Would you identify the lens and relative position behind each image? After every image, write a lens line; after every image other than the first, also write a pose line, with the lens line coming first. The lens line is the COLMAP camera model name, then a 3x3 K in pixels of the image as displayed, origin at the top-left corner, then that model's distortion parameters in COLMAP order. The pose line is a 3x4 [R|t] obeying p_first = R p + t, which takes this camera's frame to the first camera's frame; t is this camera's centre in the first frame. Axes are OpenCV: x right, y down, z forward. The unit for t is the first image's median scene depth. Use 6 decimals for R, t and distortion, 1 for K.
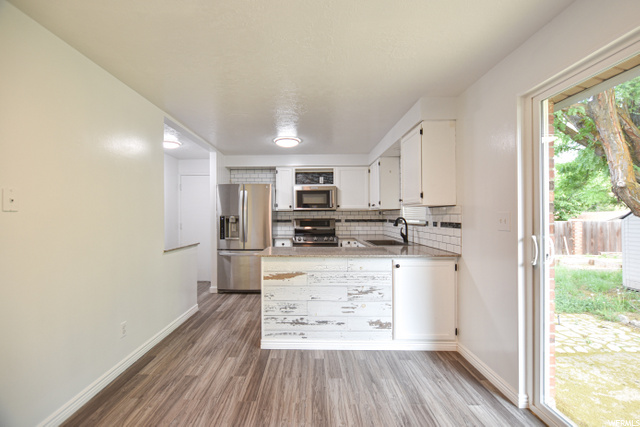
lens RADIAL K [[278.5, 0, 300.0], [0, 278.5, 213.3], [0, 0, 1]] dist [0.001474, 0.000756]
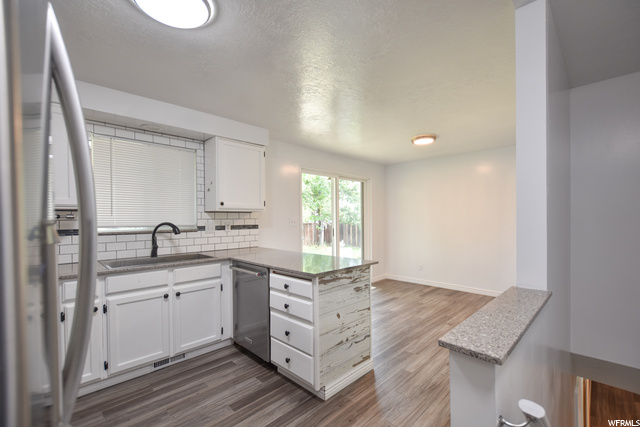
lens RADIAL K [[278.5, 0, 319.4], [0, 278.5, 219.3], [0, 0, 1]] dist [0.001474, 0.000756]
pose [[-0.716532, 0.004132, 0.697542, -0.688342], [0.001744, 0.999990, -0.004132, 0.013951], [-0.697552, -0.001744, -0.716532, 1.891400]]
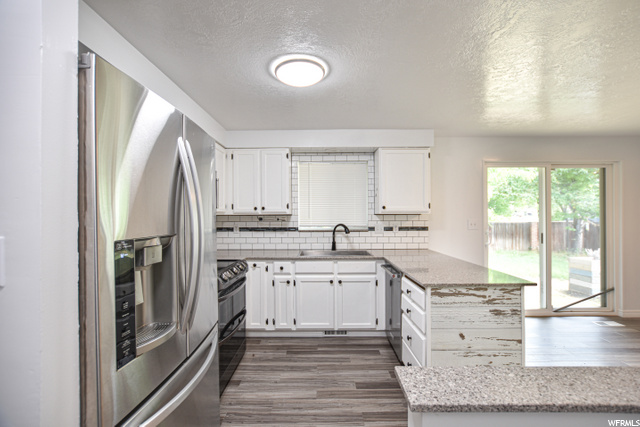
lens RADIAL K [[278.5, 0, 320.5], [0, 278.5, 216.1], [0, 0, 1]] dist [0.001474, 0.000756]
pose [[-0.021811, 0.000667, 0.999762, -0.874545], [-0.004526, 0.999989, -0.000765, -0.016242], [-0.999752, -0.004541, -0.021808, 1.649807]]
